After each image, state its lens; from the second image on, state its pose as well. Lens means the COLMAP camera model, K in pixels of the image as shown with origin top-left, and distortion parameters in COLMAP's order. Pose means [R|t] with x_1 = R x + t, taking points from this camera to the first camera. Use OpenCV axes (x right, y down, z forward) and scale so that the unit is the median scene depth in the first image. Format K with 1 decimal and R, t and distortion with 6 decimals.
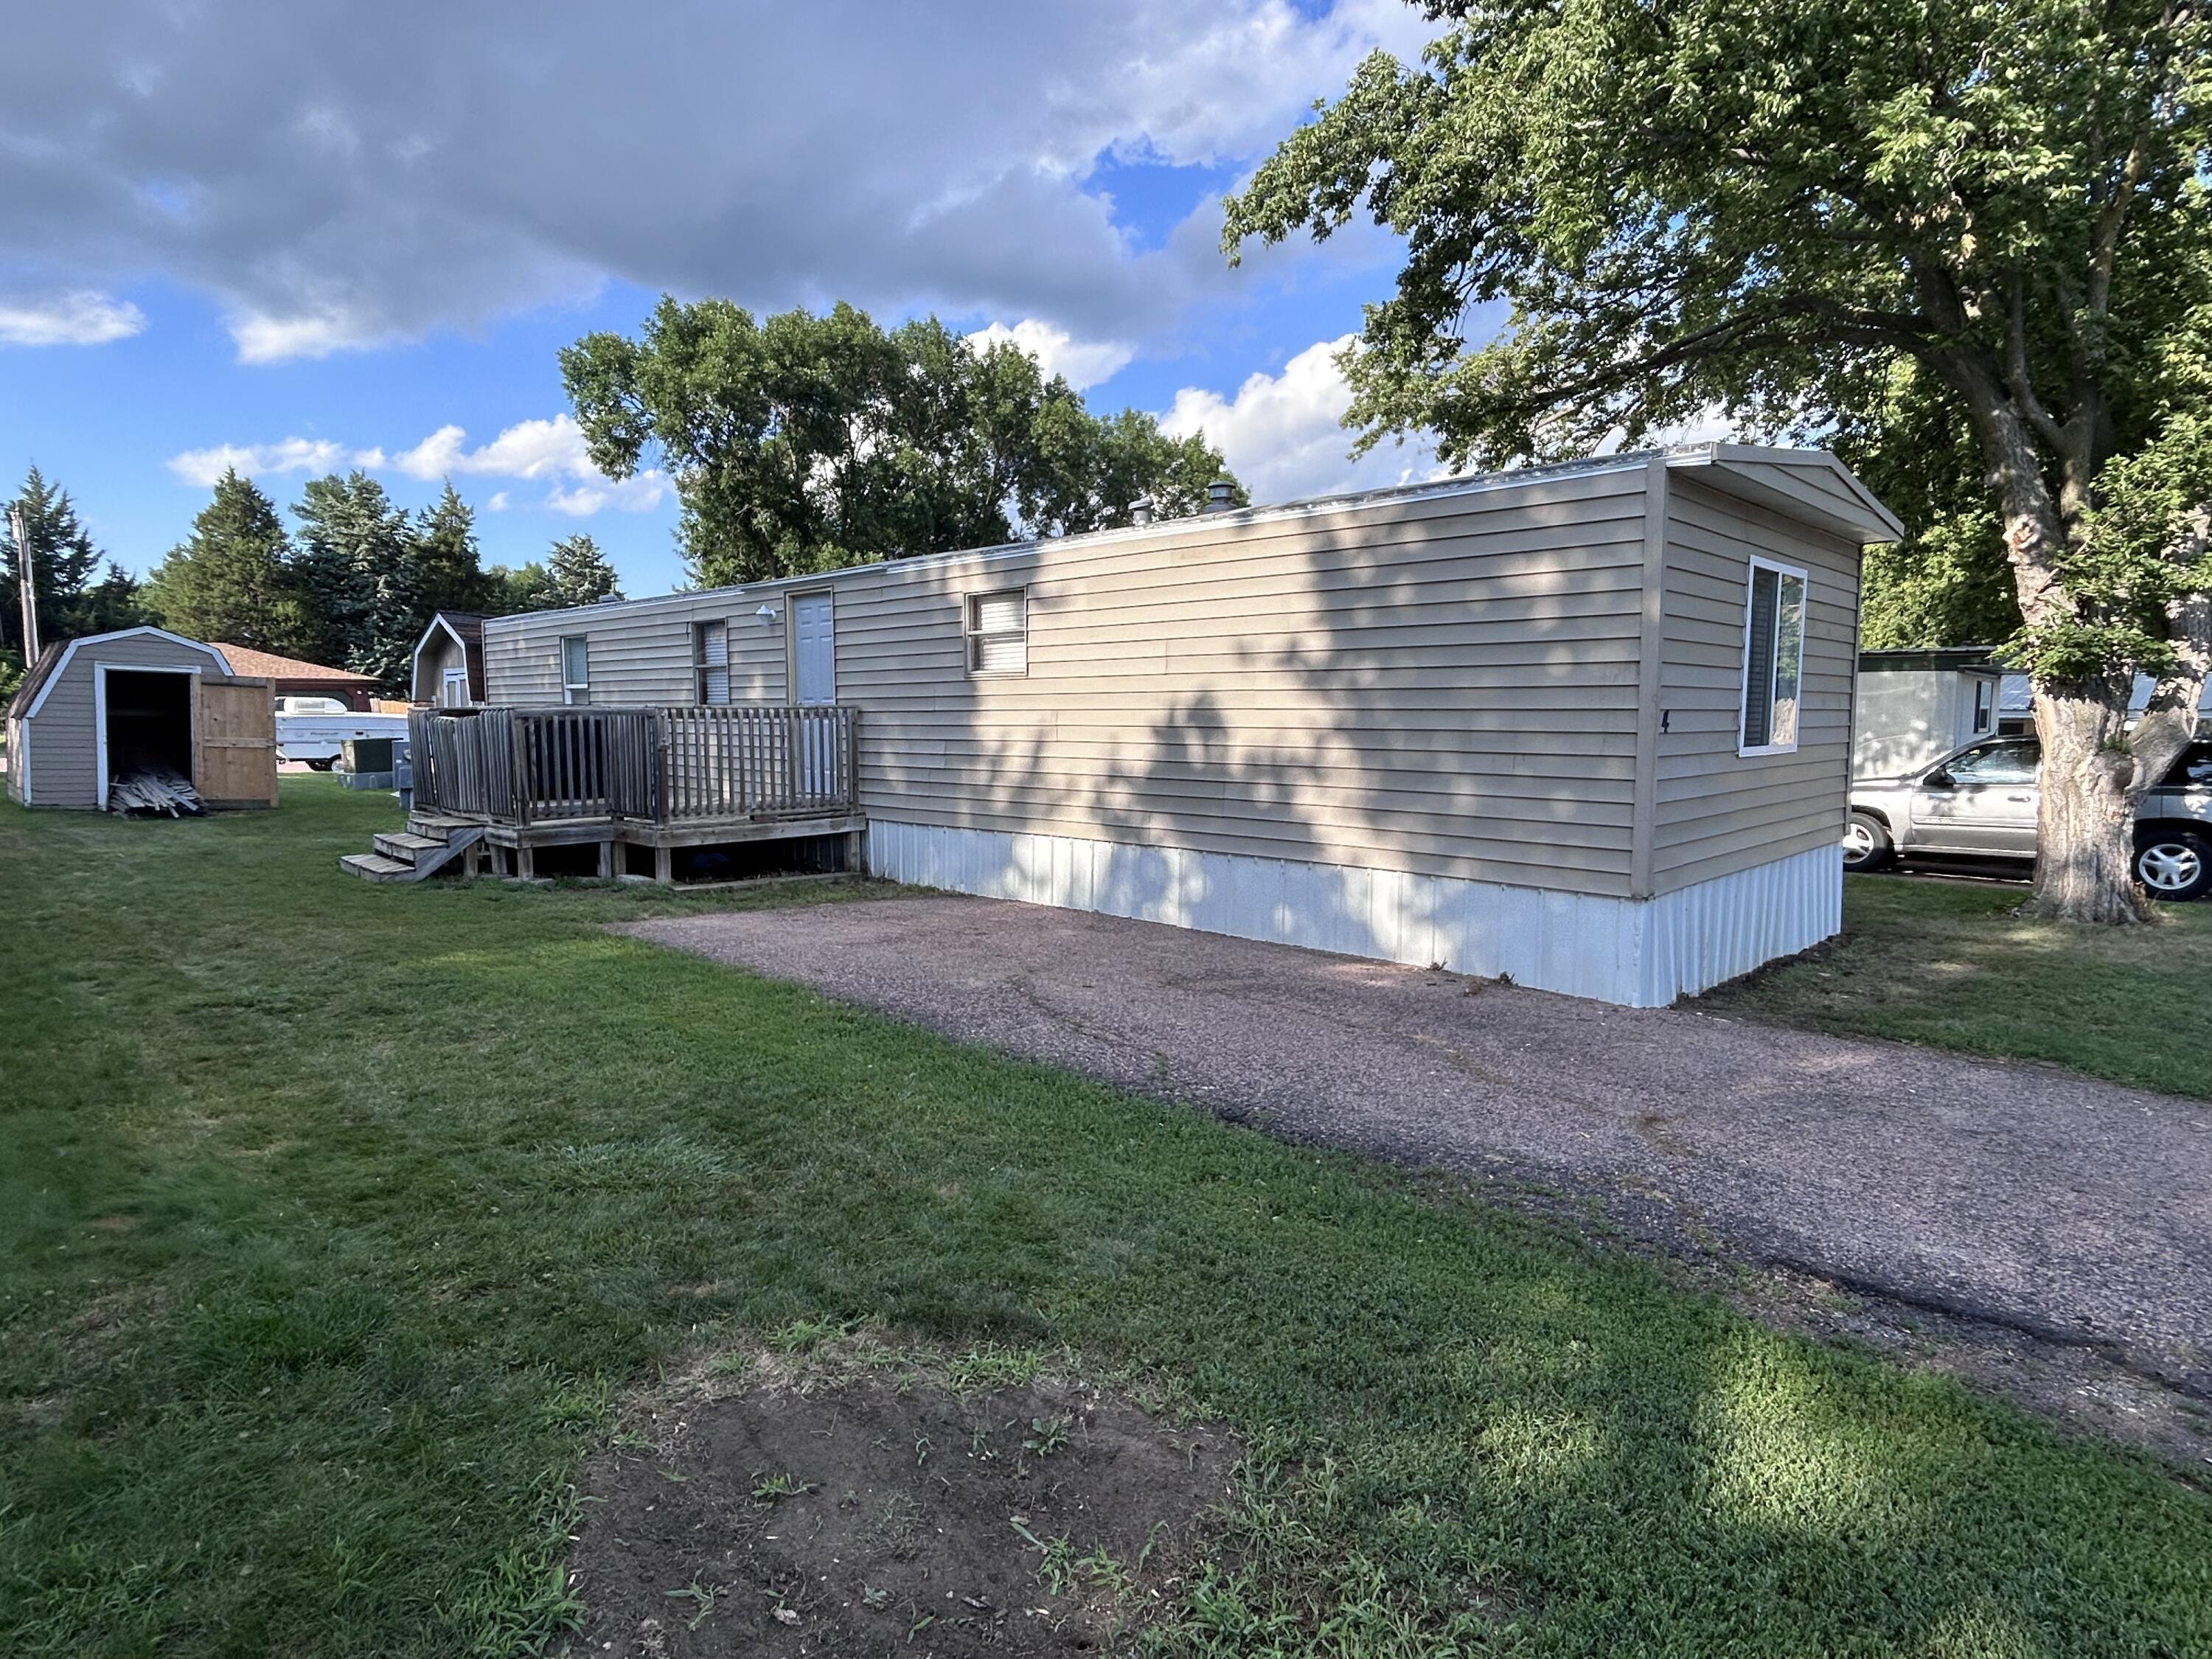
lens RADIAL K [[1210.5, 0, 1108.3], [0, 1210.5, 830.2], [0, 0, 1]] dist [-0.005568, 0.001754]
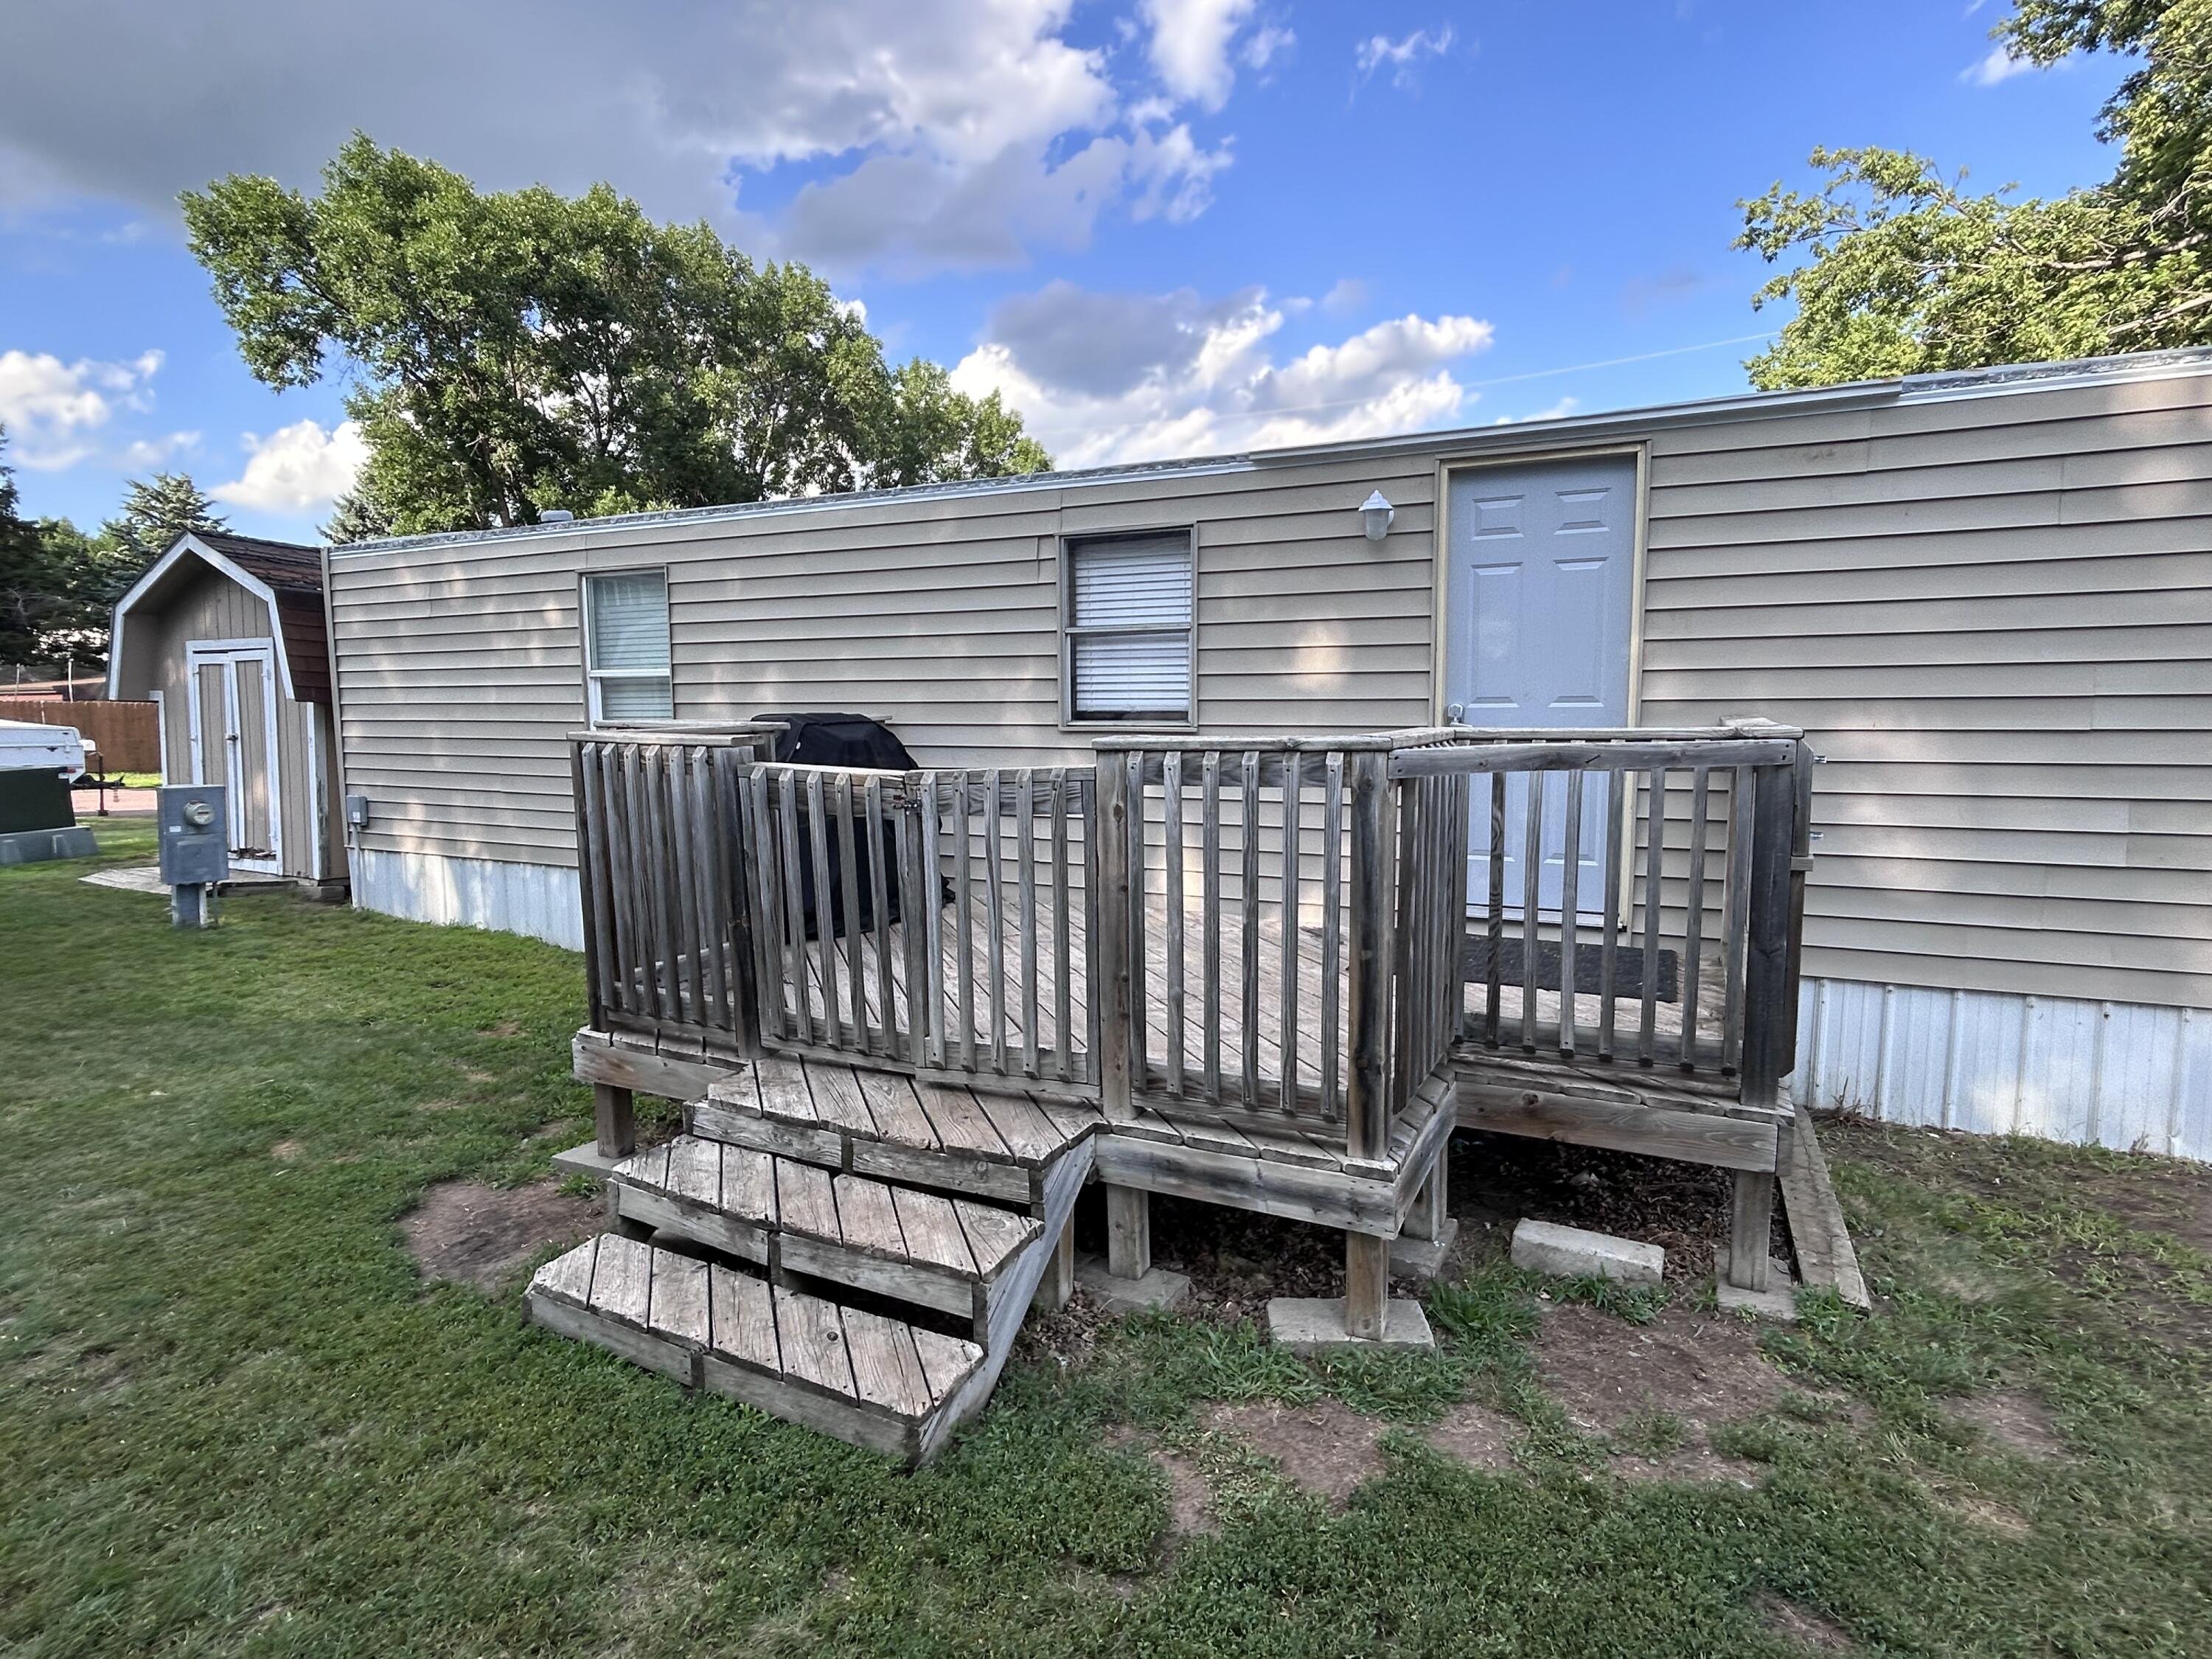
lens RADIAL K [[1172.4, 0, 1093.7], [0, 1172.4, 827.0], [0, 0, 1]] dist [-0.002882, 0.005209]
pose [[0.956249, -0.037579, 0.290131, -0.421223], [0.034622, 0.999283, 0.015319, -0.059017], [-0.290498, -0.004603, 0.956864, 0.506034]]
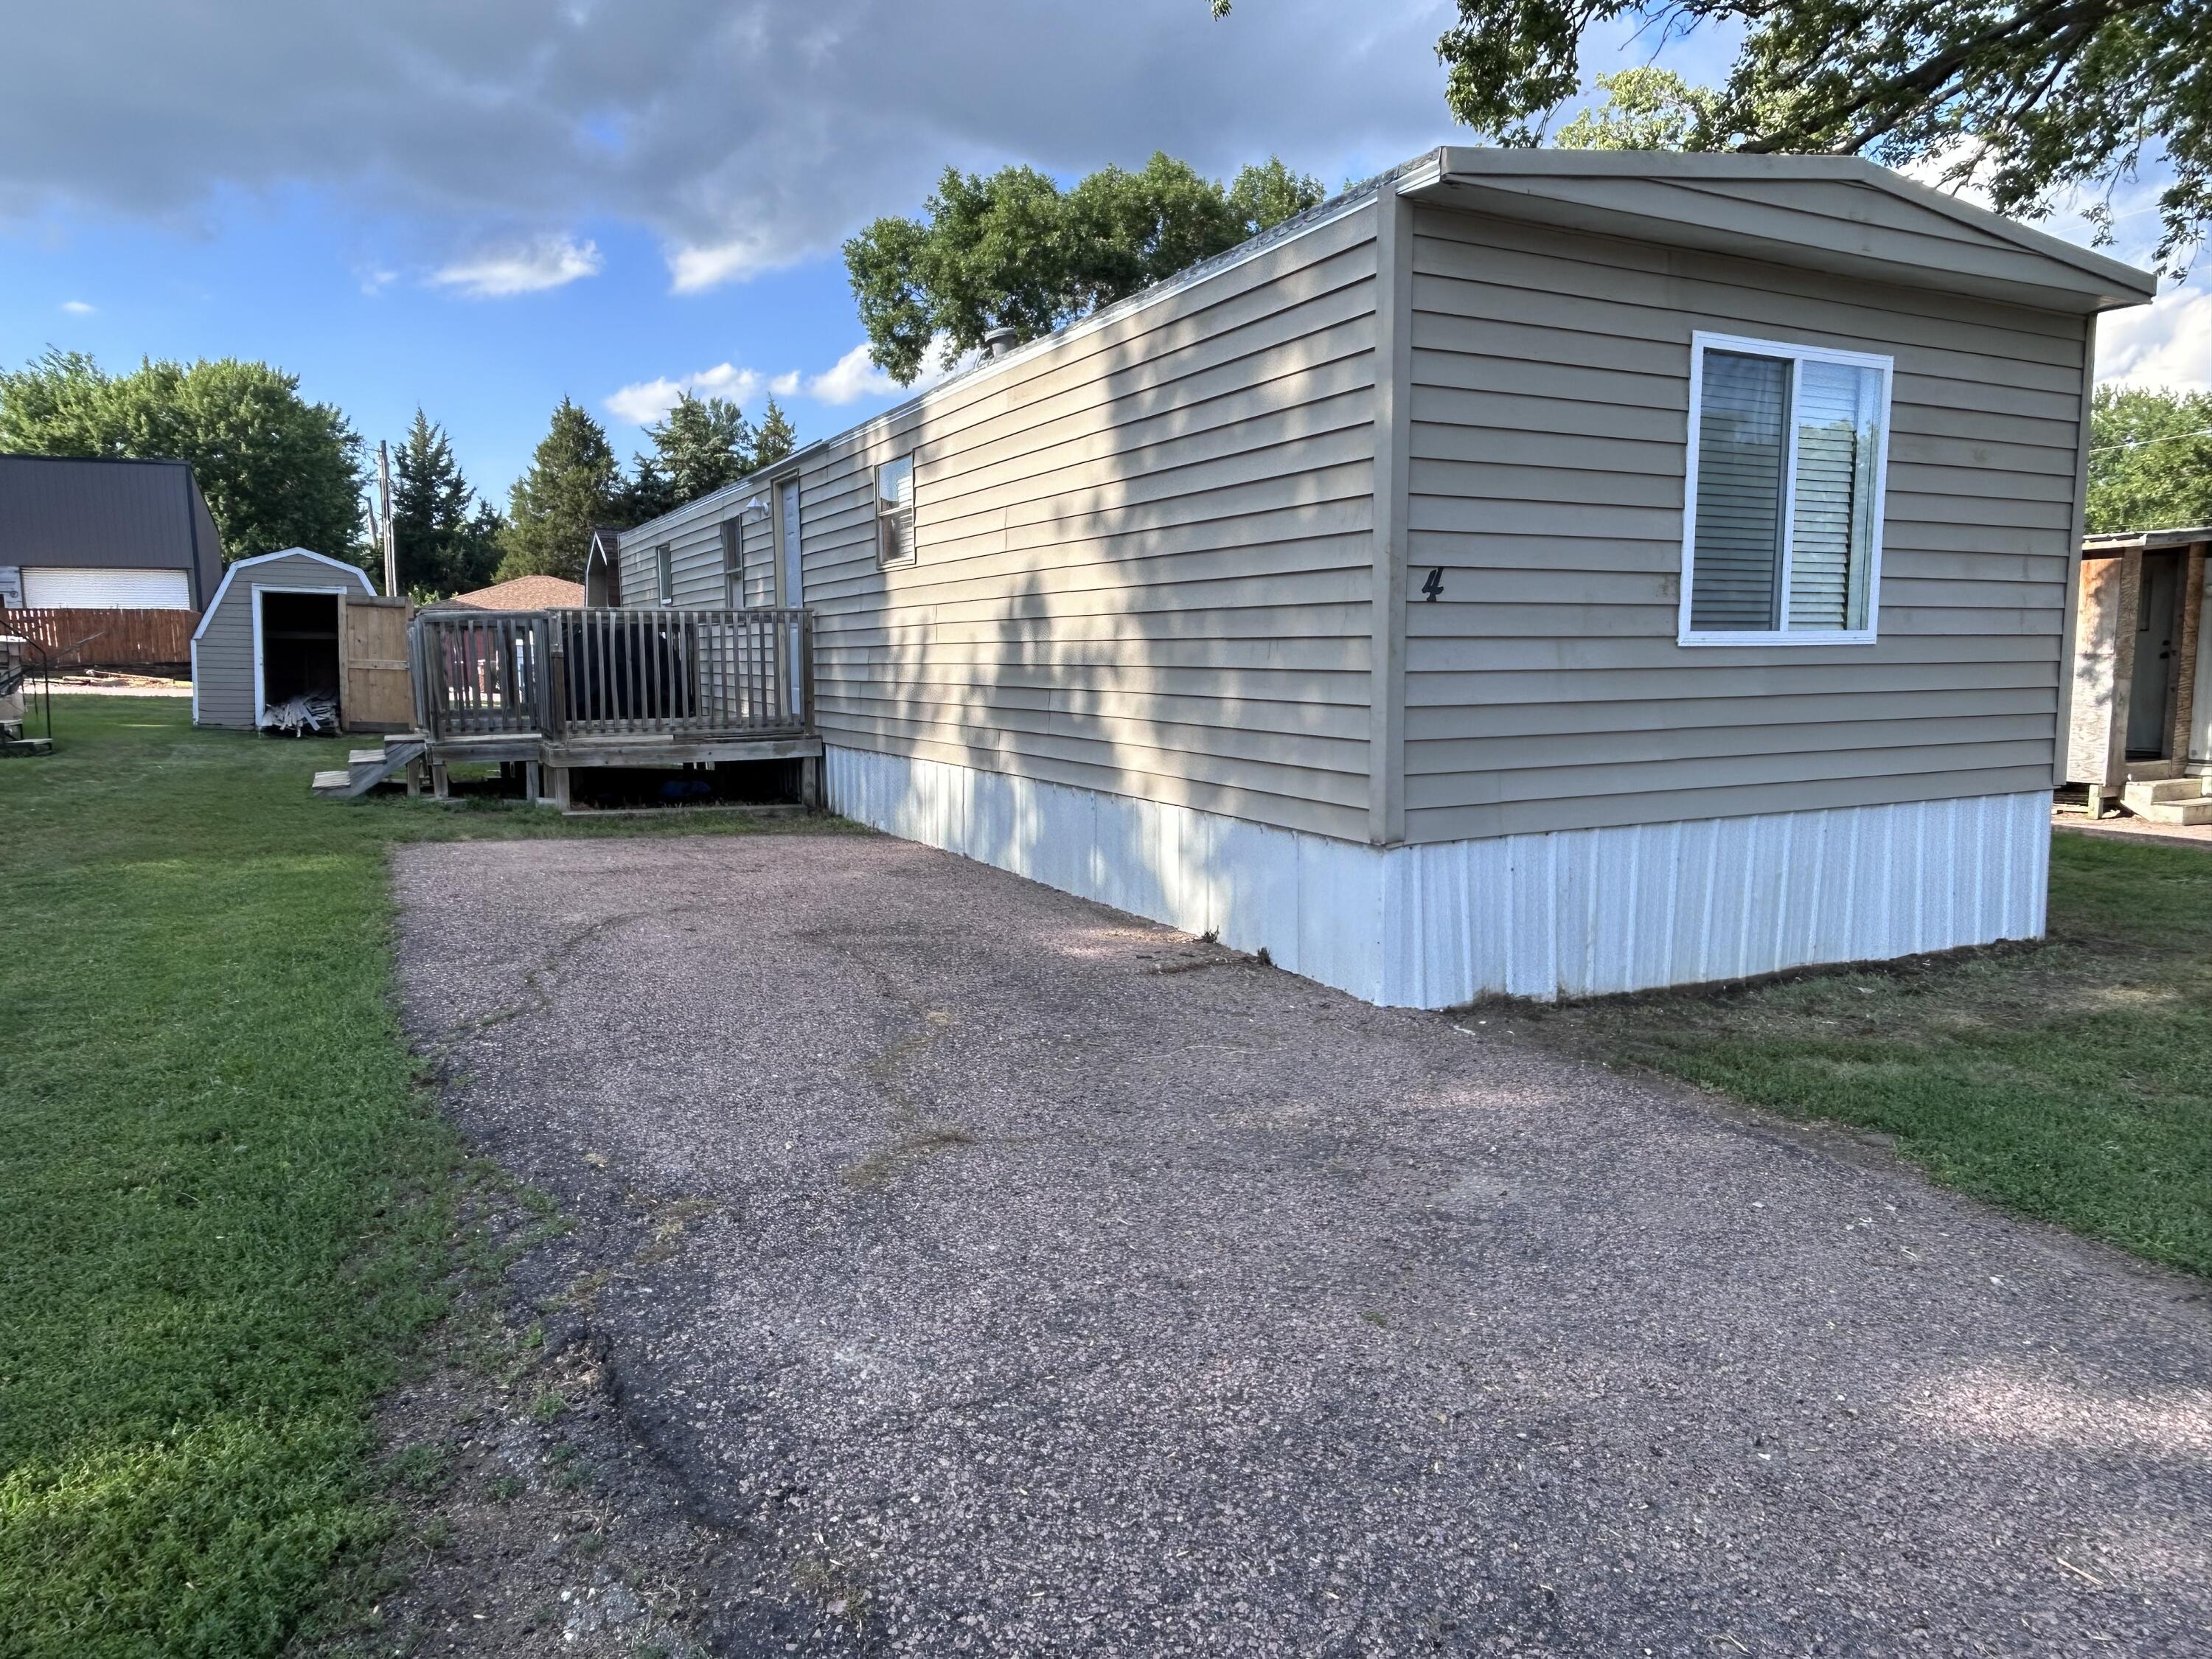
lens RADIAL K [[1437.0, 0, 1110.0], [0, 1437.0, 840.6], [0, 0, 1]] dist [-0.002106, -0.007985]
pose [[0.947812, 0.036796, -0.316700, 0.238145], [-0.025927, 0.998924, 0.038466, 0.011492], [0.317775, -0.028247, 0.947745, 0.080695]]
